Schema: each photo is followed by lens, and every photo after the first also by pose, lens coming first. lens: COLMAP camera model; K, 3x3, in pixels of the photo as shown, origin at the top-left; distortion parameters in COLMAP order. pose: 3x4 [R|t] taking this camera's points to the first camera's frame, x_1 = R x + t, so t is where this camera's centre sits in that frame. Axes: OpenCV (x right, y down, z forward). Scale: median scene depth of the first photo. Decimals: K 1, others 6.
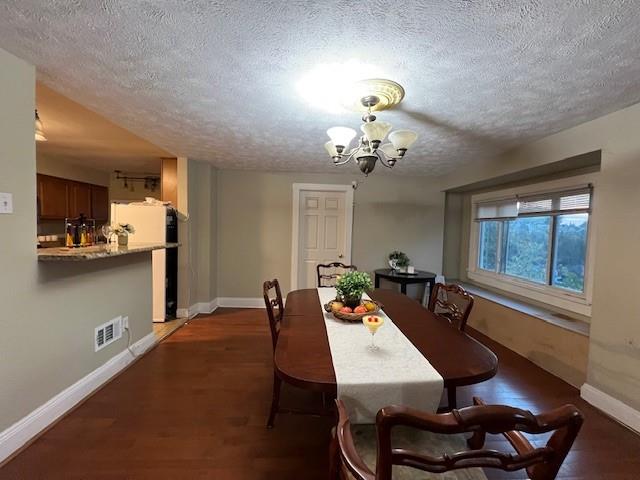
lens RADIAL K [[254.9, 0, 325.5], [0, 254.9, 240.3], [0, 0, 1]] dist [-0.004171, 0.000712]
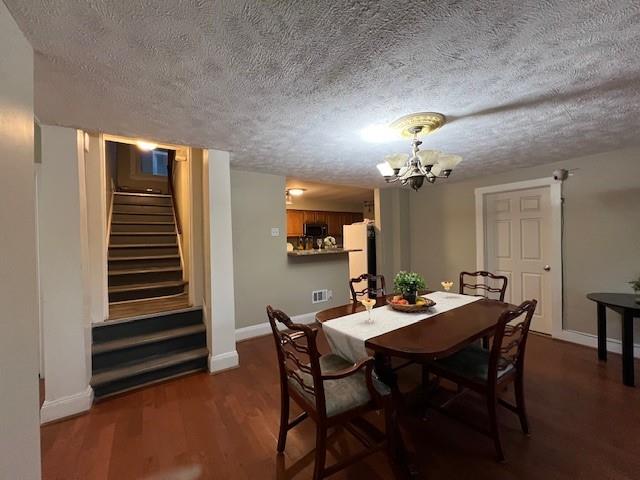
lens RADIAL K [[254.9, 0, 319.7], [0, 254.9, 237.0], [0, 0, 1]] dist [-0.004171, 0.000712]
pose [[0.519481, -0.034394, -0.853790, 0.531751], [-0.007810, 0.998957, -0.044993, 0.008274], [0.854447, 0.030041, 0.518670, 0.005009]]
